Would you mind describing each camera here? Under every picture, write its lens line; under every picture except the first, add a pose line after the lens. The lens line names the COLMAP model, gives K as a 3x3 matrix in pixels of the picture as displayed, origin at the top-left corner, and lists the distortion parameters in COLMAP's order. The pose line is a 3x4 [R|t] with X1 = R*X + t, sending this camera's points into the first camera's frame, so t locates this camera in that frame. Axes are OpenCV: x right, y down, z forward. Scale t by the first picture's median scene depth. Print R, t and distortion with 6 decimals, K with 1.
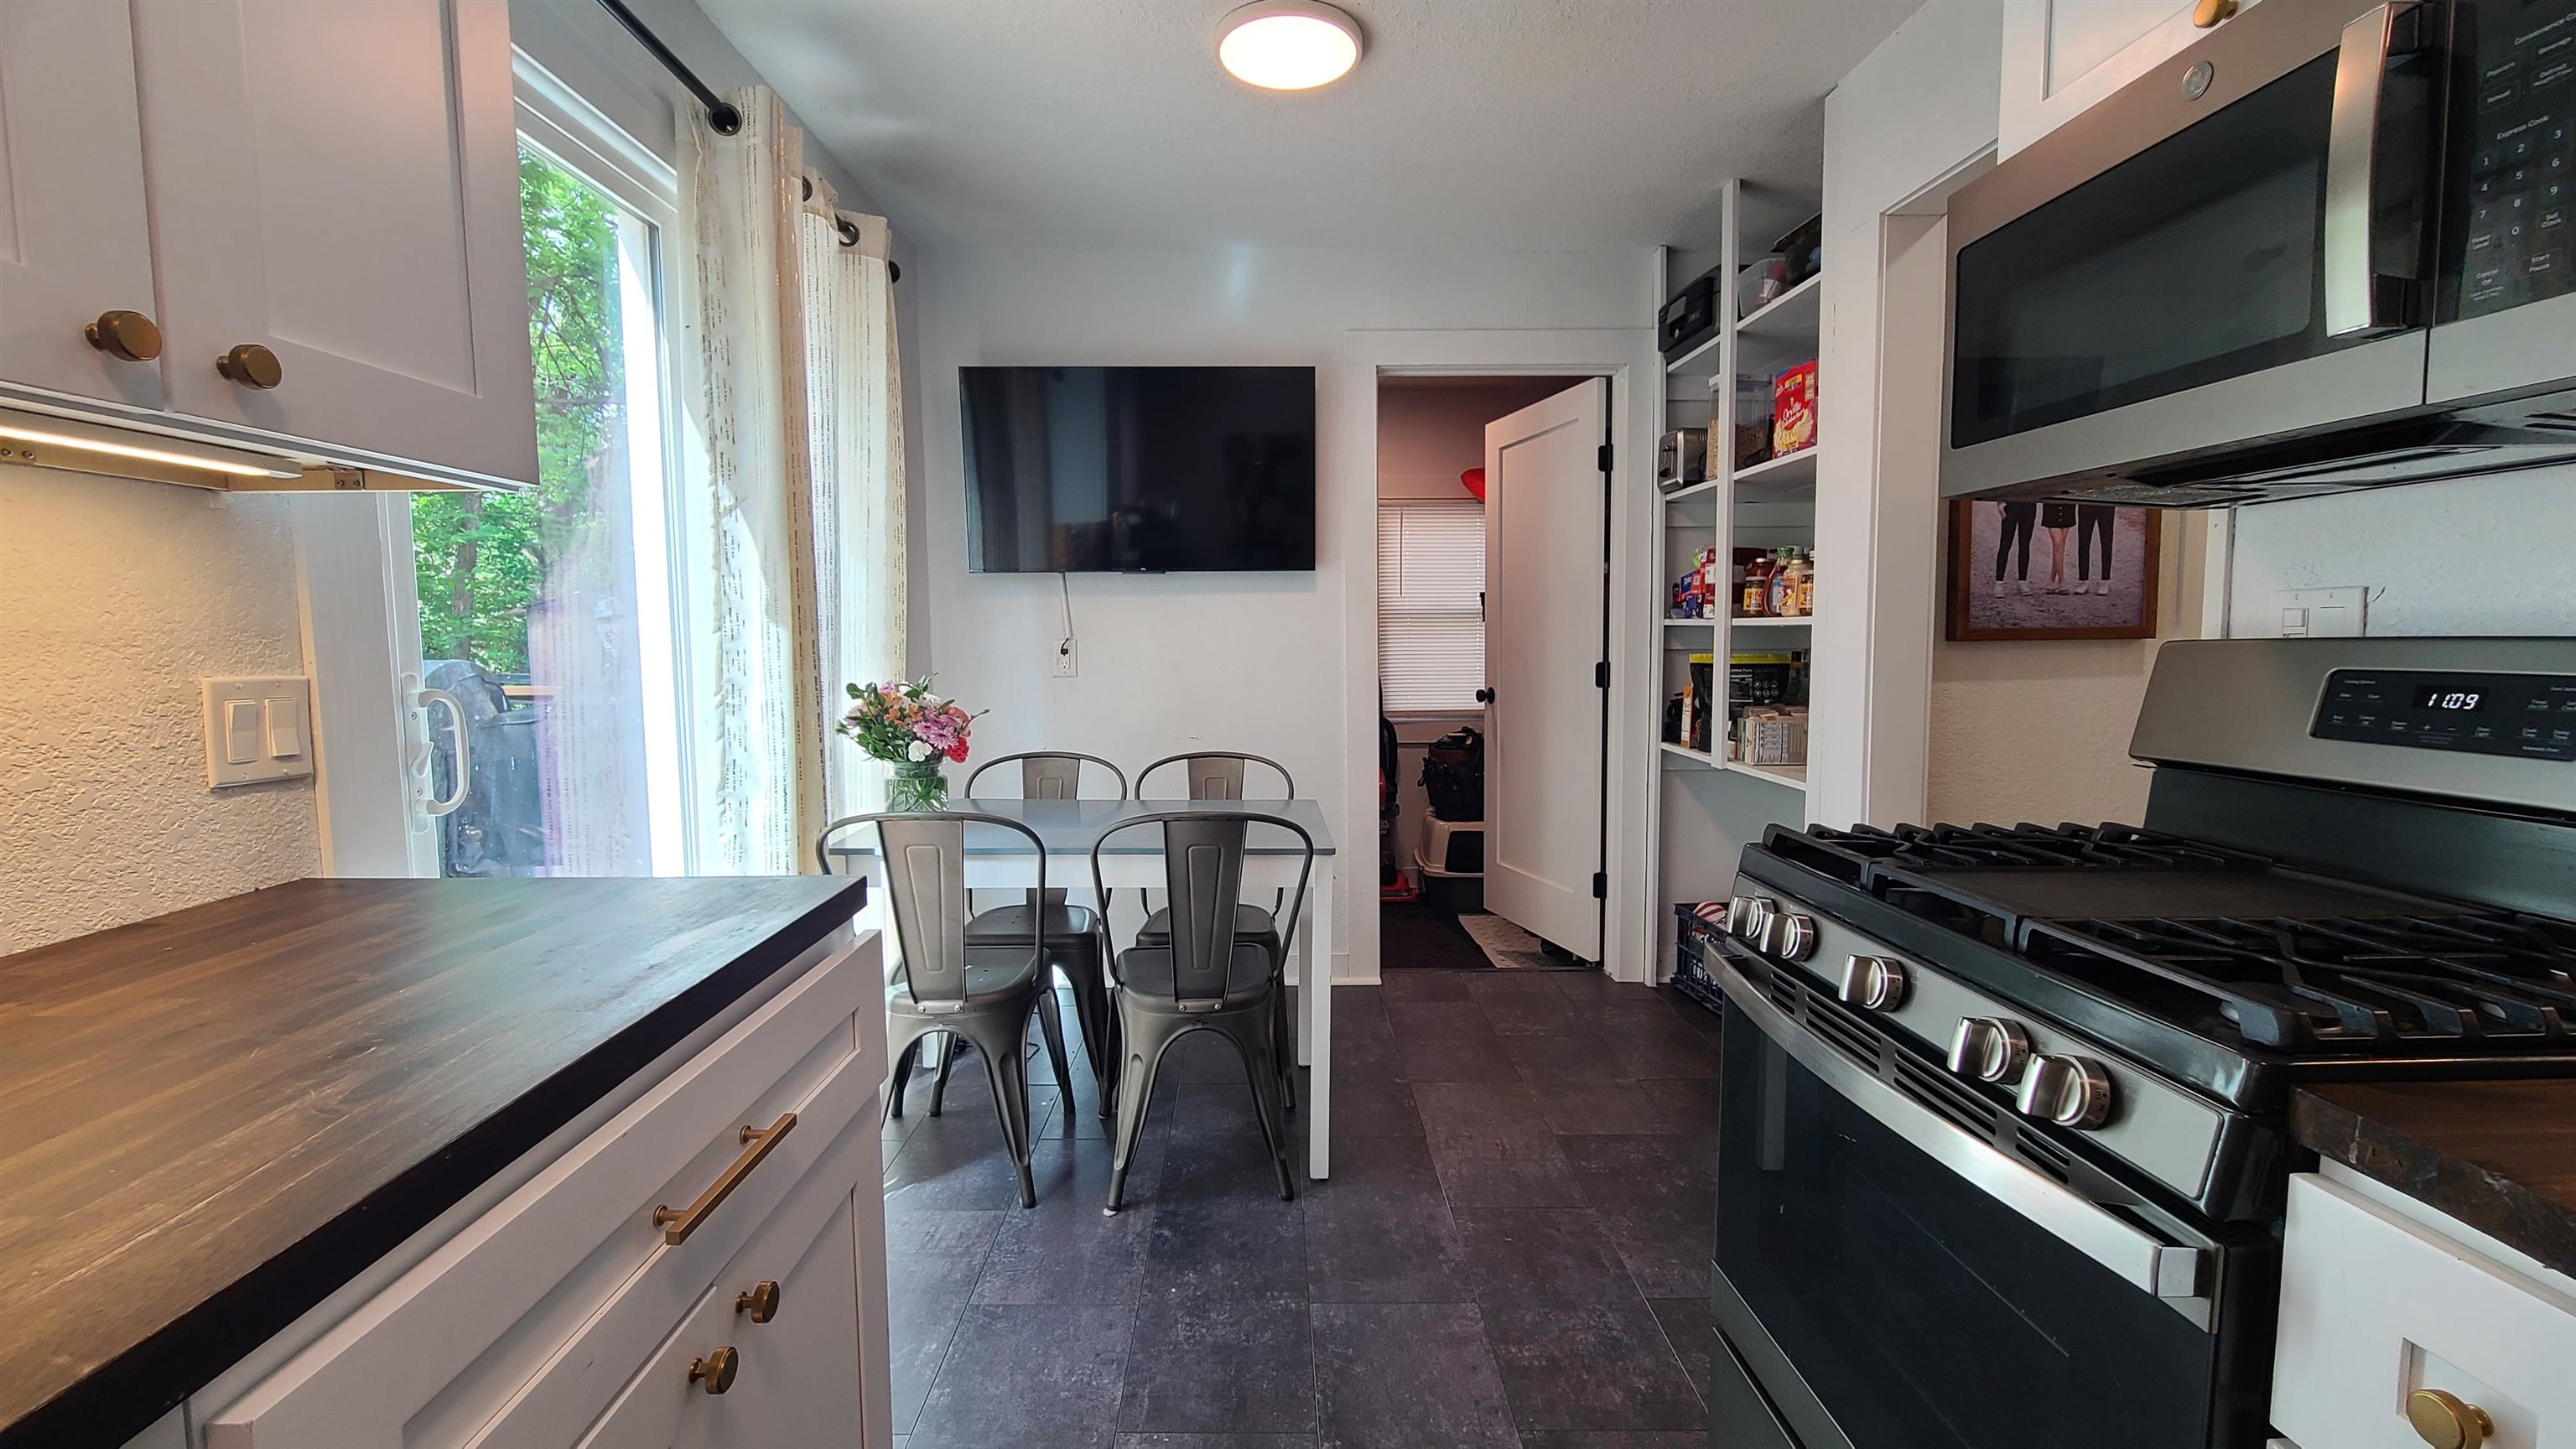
lens RADIAL K [[1056.1, 0, 1286.8], [0, 1056.1, 717.3], [0, 0, 1]] dist [-0.002722, -0.000188]
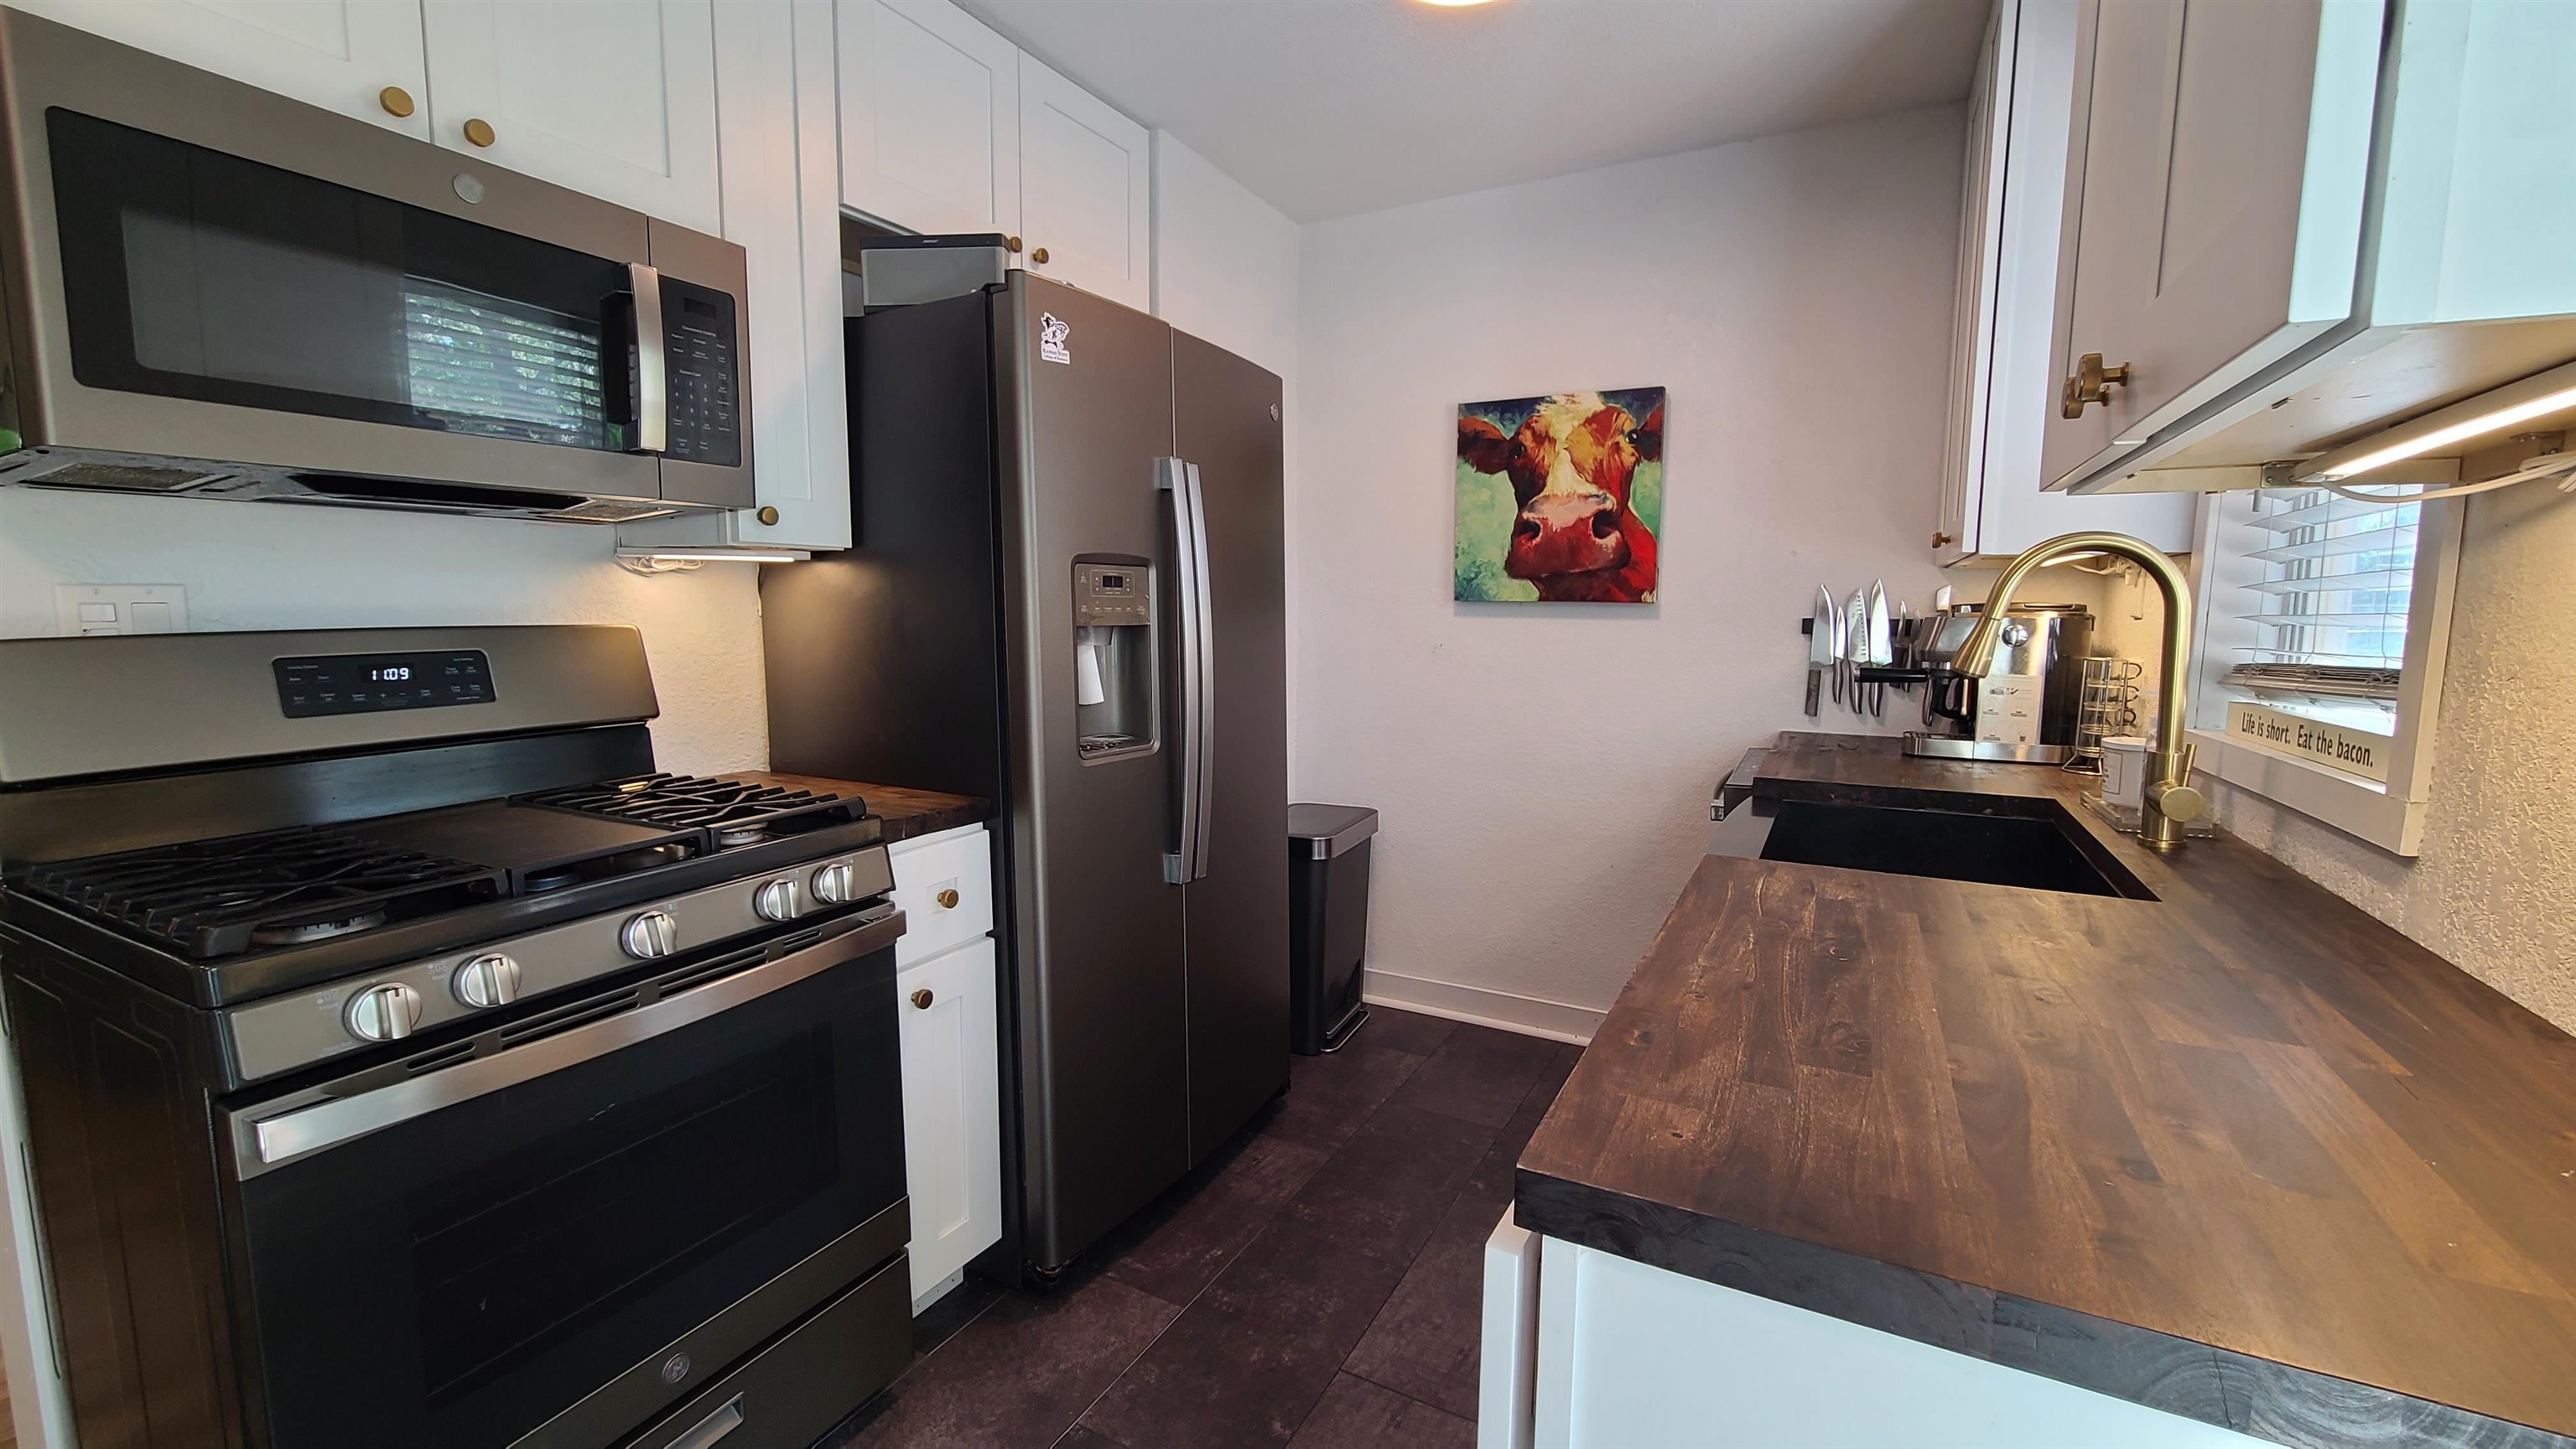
lens RADIAL K [[1056.1, 0, 1283.3], [0, 1056.1, 712.5], [0, 0, 1]] dist [-0.002722, -0.000188]
pose [[-0.862797, -0.052837, 0.502782, -0.555808], [0.041466, 0.983776, 0.174542, -0.145814], [-0.503848, 0.171442, -0.846608, 1.452074]]
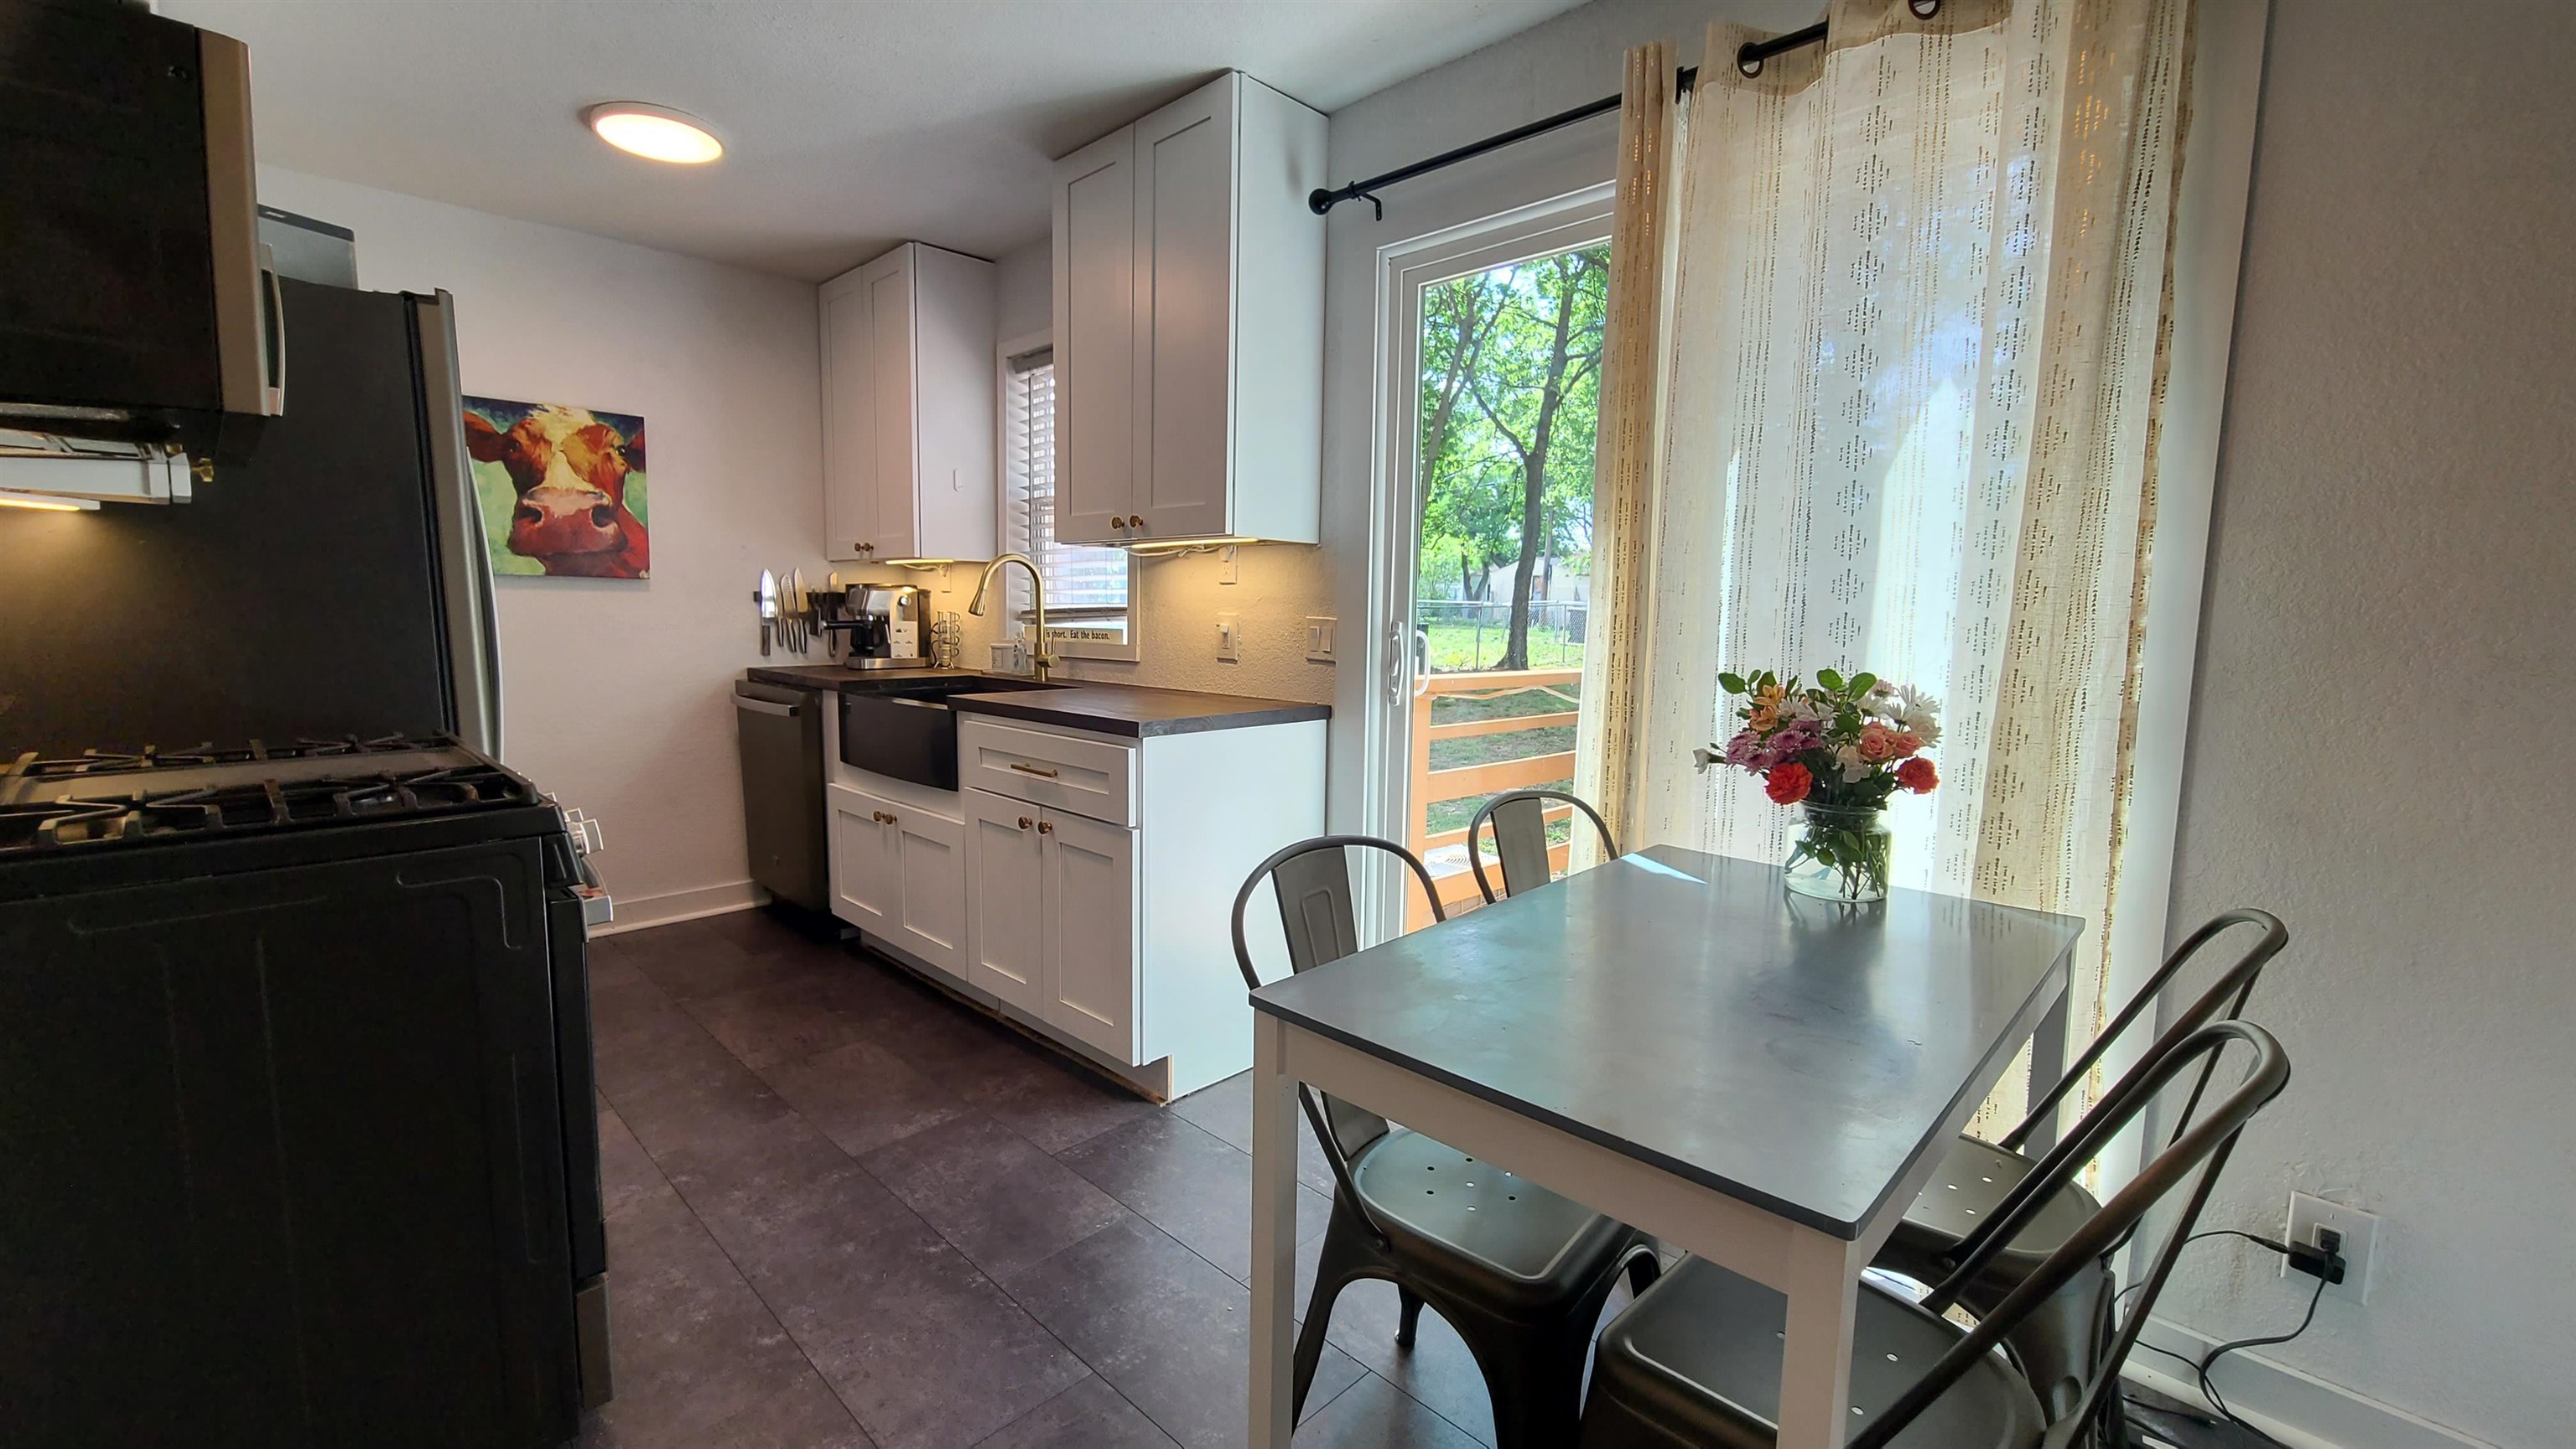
lens RADIAL K [[1056.1, 0, 1300.4], [0, 1056.1, 720.7], [0, 0, 1]] dist [-0.002722, -0.000188]
pose [[-0.719547, 0.069906, -0.690916, 0.741311], [-0.073381, 0.981696, 0.175750, -0.221302], [0.690555, 0.177161, -0.701247, 2.613923]]
